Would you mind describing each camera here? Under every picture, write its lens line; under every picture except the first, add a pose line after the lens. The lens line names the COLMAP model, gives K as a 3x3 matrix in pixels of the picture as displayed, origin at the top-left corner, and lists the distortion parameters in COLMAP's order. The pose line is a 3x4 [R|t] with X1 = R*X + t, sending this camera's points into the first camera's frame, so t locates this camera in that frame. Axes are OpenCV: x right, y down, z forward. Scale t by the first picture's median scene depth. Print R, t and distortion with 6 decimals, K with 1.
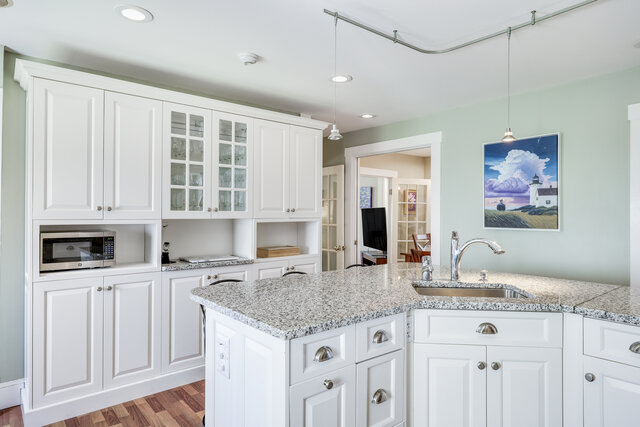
lens RADIAL K [[394.1, 0, 320.0], [0, 394.1, 213.5], [0, 0, 1]] dist [0.000071, 0.000386]
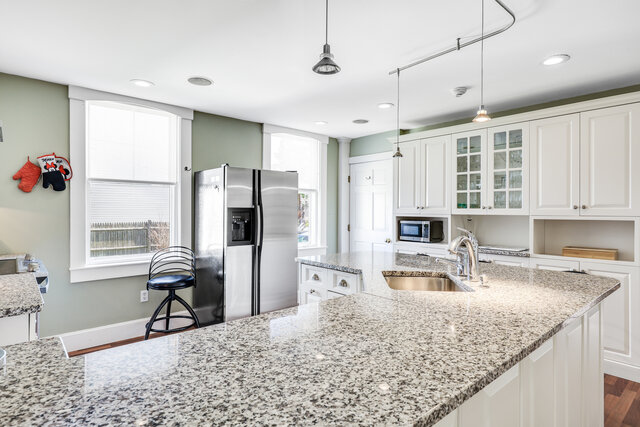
lens RADIAL K [[356.1, 0, 320.0], [0, 356.1, 213.5], [0, 0, 1]] dist [-0.004888, -0.000073]
pose [[0.059985, 0.003112, -0.998194, 0.826322], [-0.001891, 0.999994, 0.003004, 0.006503], [0.998197, 0.001708, 0.059990, 0.407040]]
